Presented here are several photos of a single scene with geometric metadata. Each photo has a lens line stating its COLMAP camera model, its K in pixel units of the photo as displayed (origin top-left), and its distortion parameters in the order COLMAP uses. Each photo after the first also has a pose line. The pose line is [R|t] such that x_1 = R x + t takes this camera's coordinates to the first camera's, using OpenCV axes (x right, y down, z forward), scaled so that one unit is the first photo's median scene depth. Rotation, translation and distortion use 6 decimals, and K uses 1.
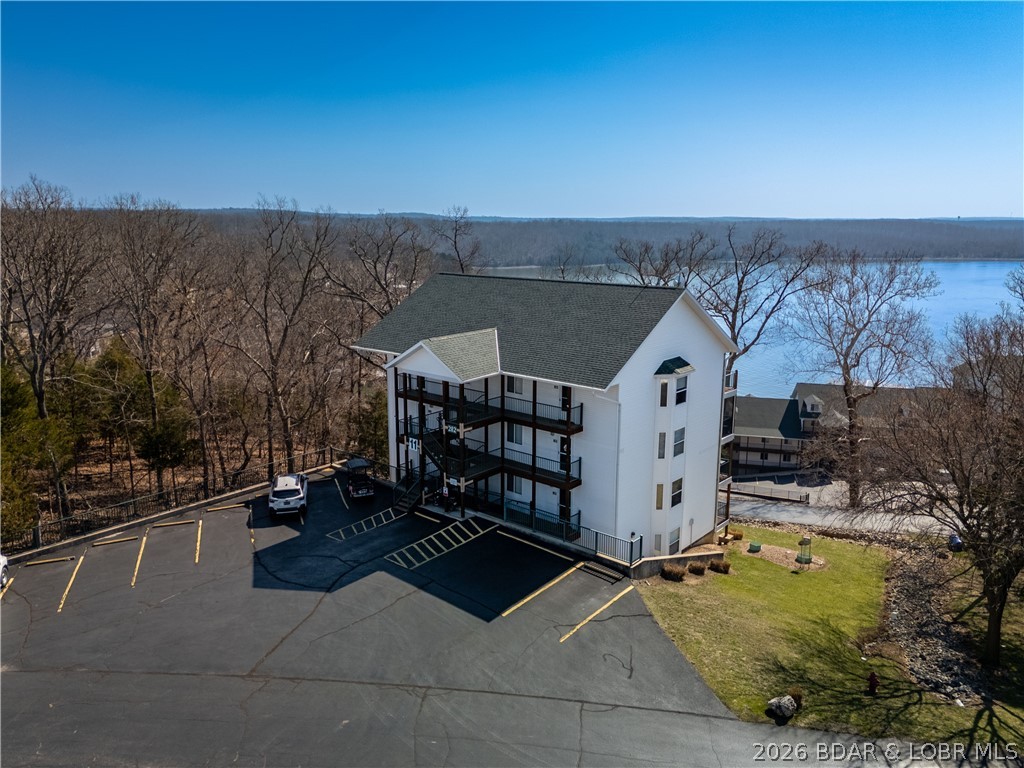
lens RADIAL K [[756.1, 0, 514.3], [0, 756.1, 382.8], [0, 0, 1]] dist [0.059778, -0.062173]
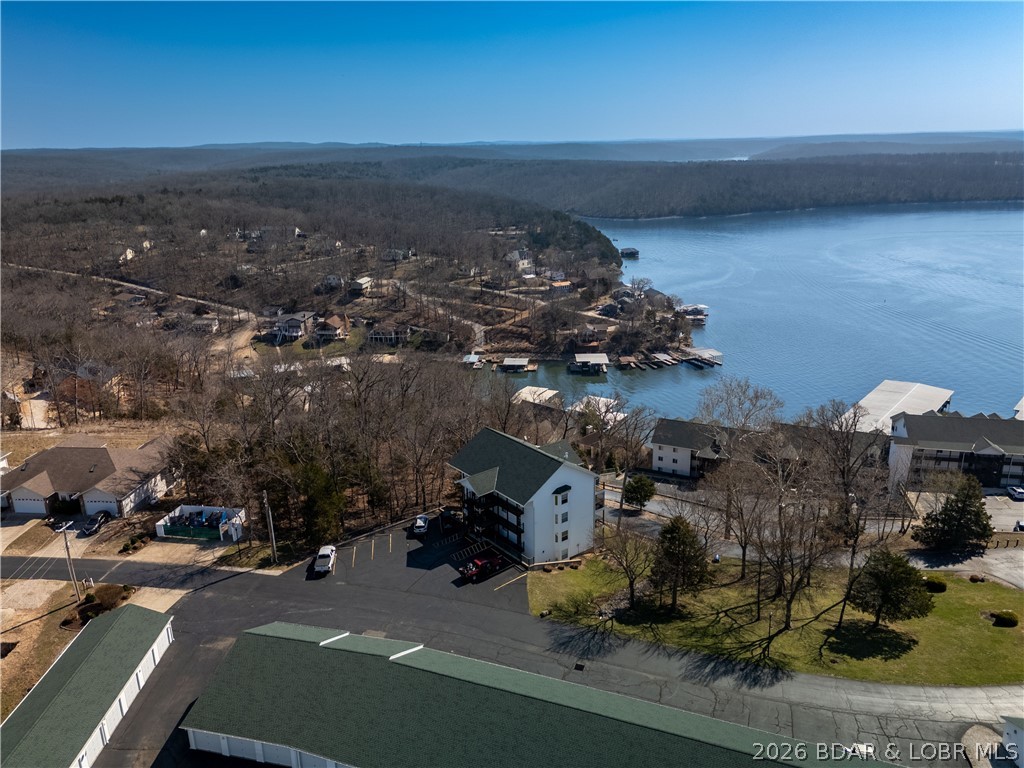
lens RADIAL K [[756.1, 0, 514.3], [0, 756.1, 382.8], [0, 0, 1]] dist [0.059778, -0.062173]
pose [[0.980380, 0.038518, -0.193317, 0.545297], [-0.020854, 0.995486, 0.092589, -0.633428], [0.196011, -0.086741, 0.976758, -1.566265]]
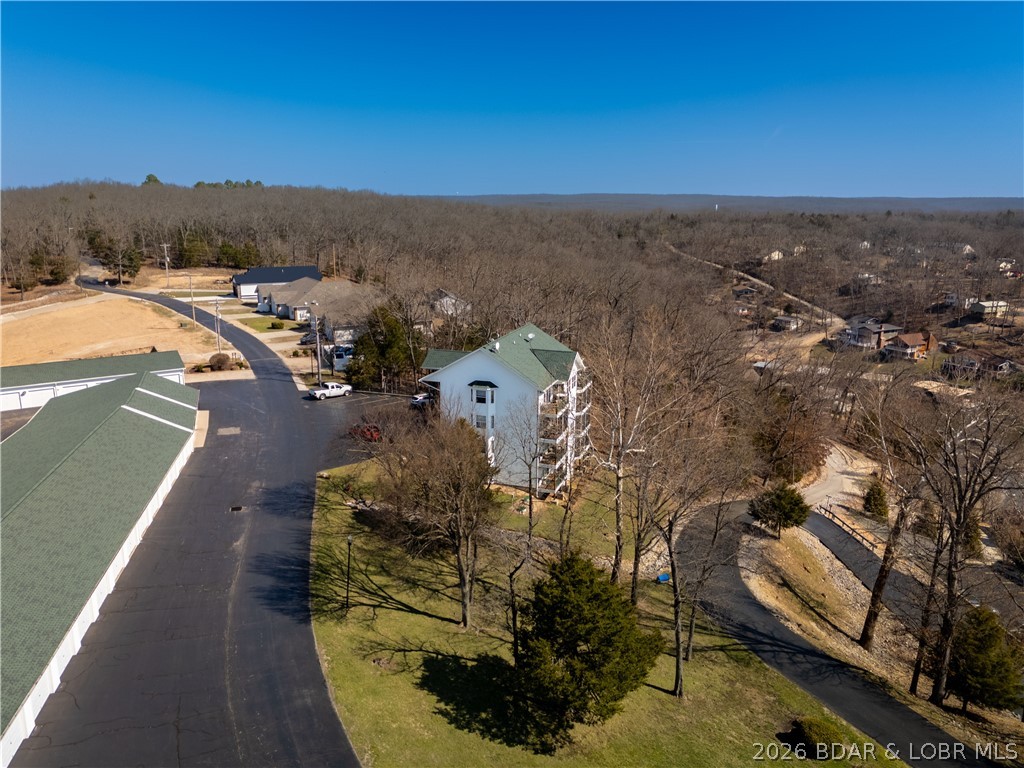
lens RADIAL K [[756.1, 0, 514.3], [0, 756.1, 382.8], [0, 0, 1]] dist [0.059778, -0.062173]
pose [[0.355819, 0.211439, -0.910322, 2.172416], [-0.207208, 0.967675, 0.143768, -0.350981], [0.911295, 0.137470, 0.388129, 0.268612]]
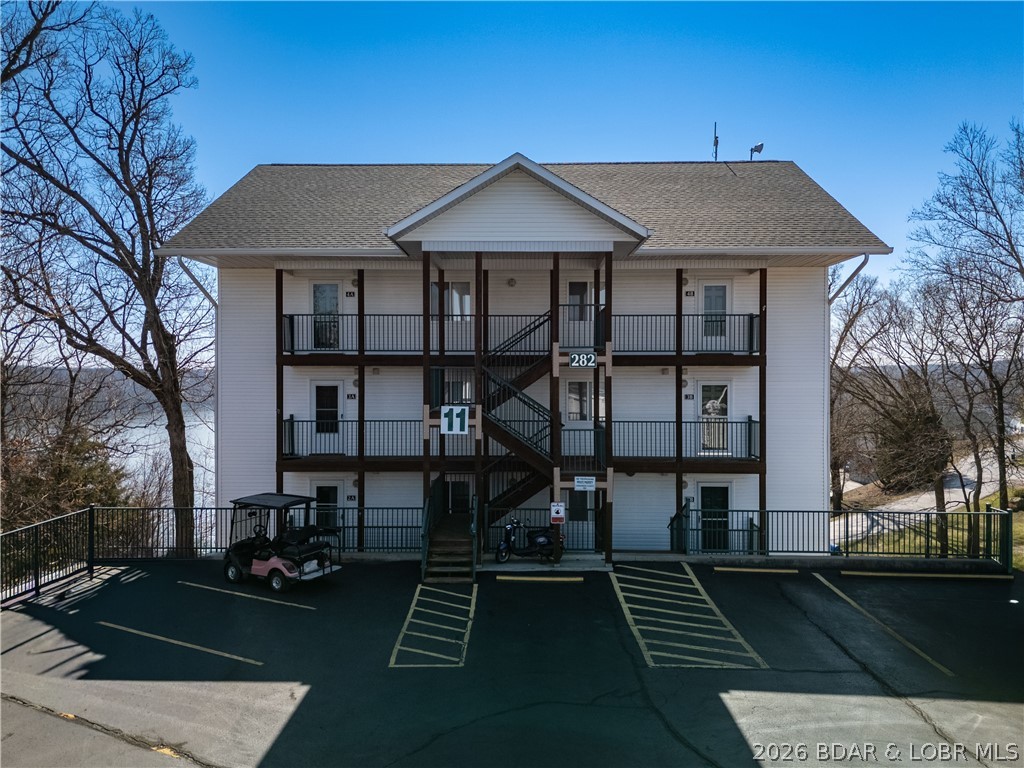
lens RADIAL K [[756.1, 0, 514.3], [0, 756.1, 382.8], [0, 0, 1]] dist [0.059778, -0.062173]
pose [[0.793477, -0.012385, 0.608475, -0.369464], [0.136078, 0.978092, -0.157542, 0.133946], [-0.593193, 0.207806, 0.777778, 0.653325]]
